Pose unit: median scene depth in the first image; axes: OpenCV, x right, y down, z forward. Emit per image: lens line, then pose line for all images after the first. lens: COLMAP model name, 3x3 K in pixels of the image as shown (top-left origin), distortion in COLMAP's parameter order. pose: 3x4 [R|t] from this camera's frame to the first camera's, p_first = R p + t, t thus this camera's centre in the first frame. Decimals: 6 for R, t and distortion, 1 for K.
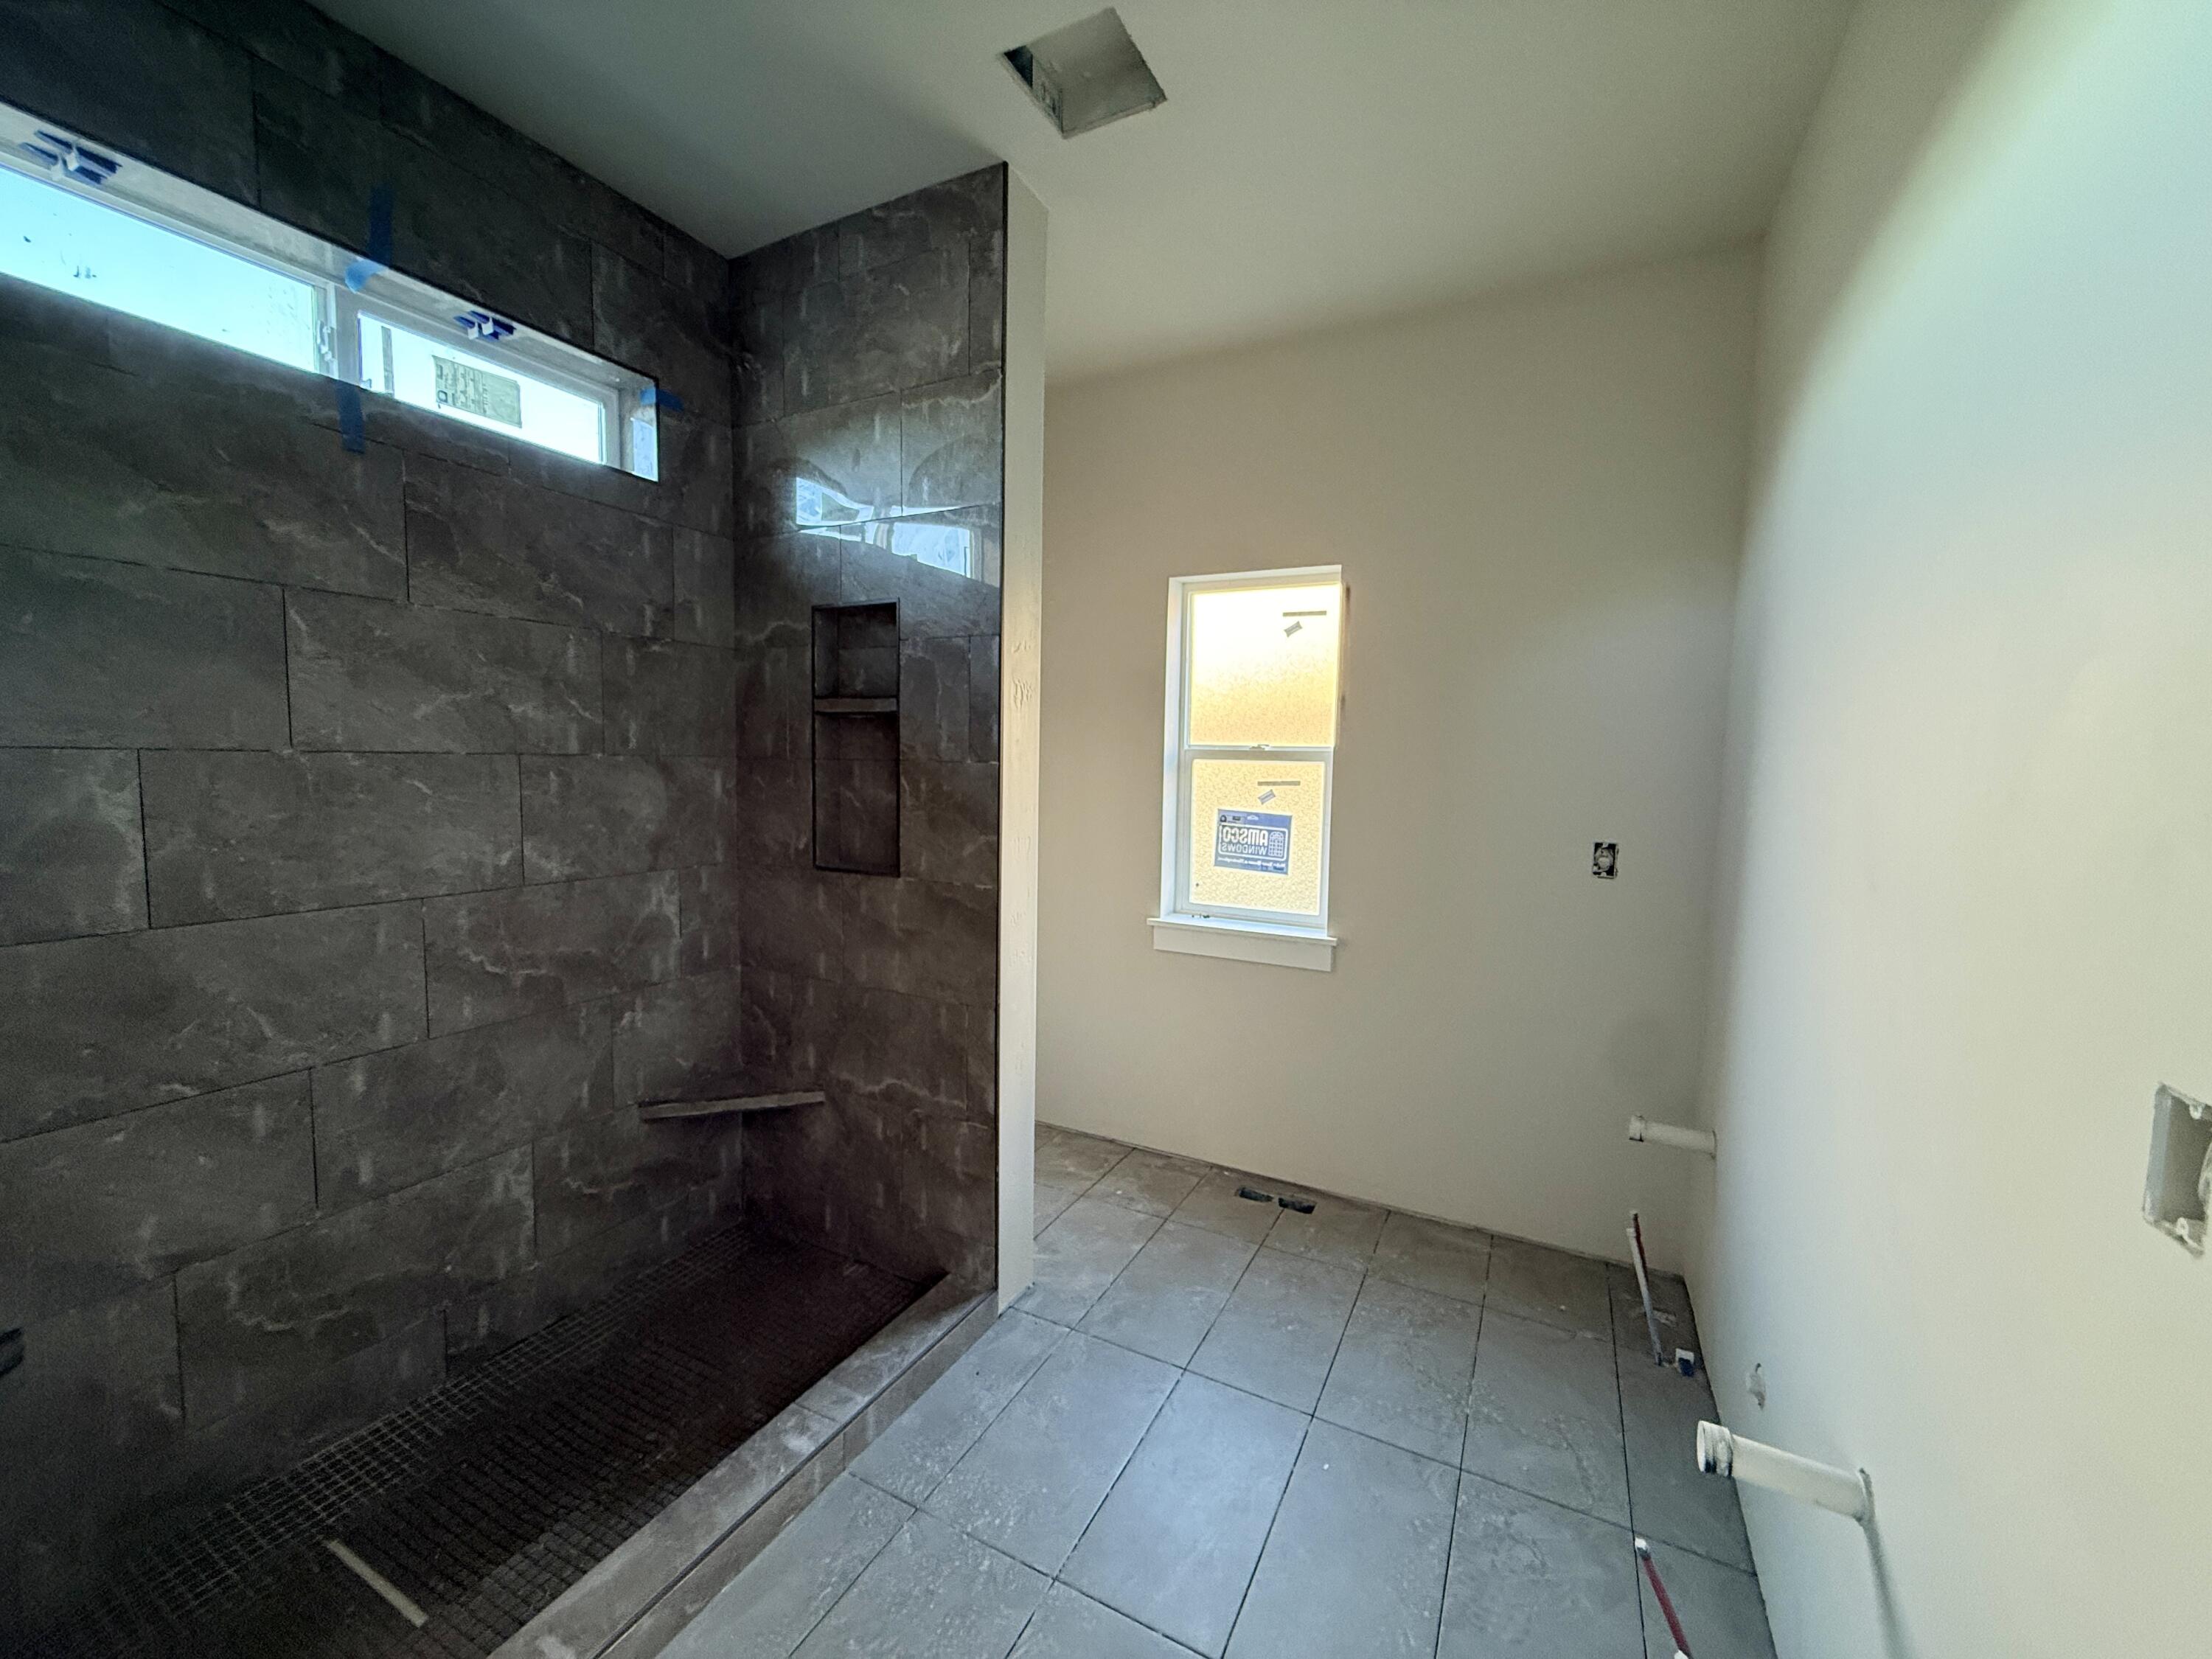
lens RADIAL K [[883.7, 0, 1100.8], [0, 883.7, 831.5], [0, 0, 1]] dist [-0.002301, 0.000173]
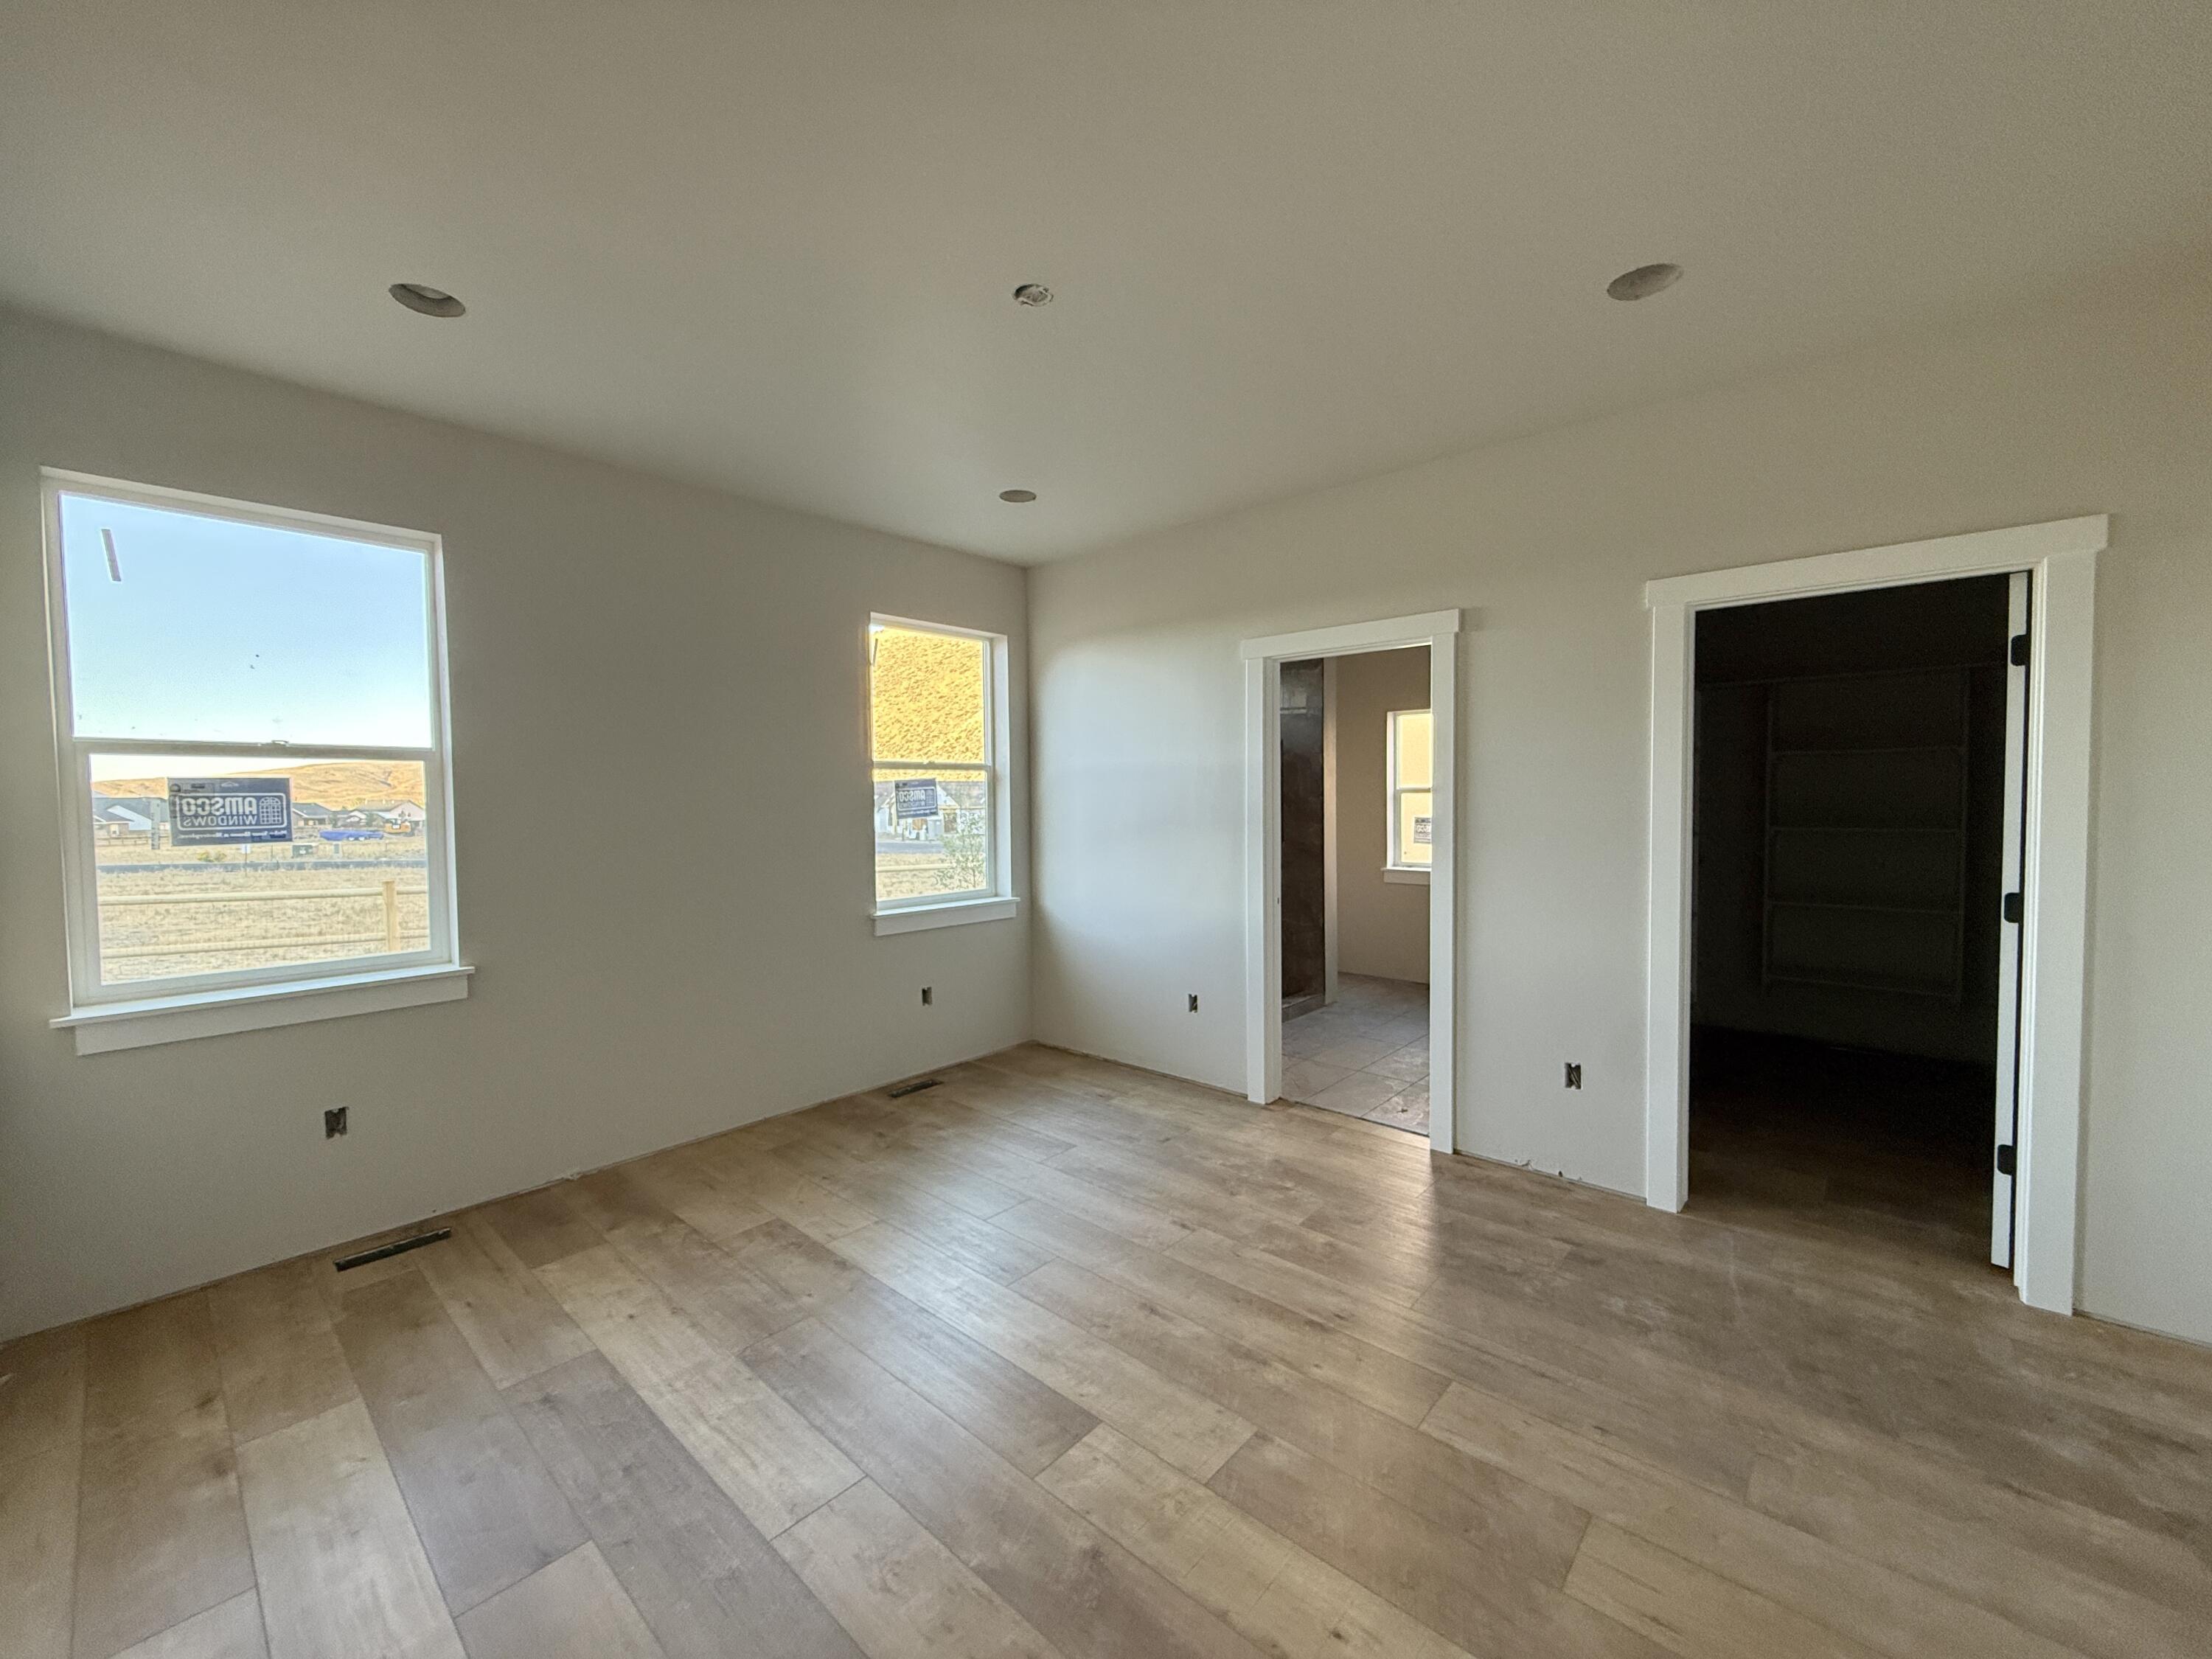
lens RADIAL K [[883.7, 0, 1124.3], [0, 883.7, 830.0], [0, 0, 1]] dist [-0.002301, 0.000173]
pose [[0.971664, -0.023444, -0.235201, -0.047696], [0.012639, 0.998799, -0.047342, 0.101343], [0.236028, 0.043028, 0.970793, -1.260245]]
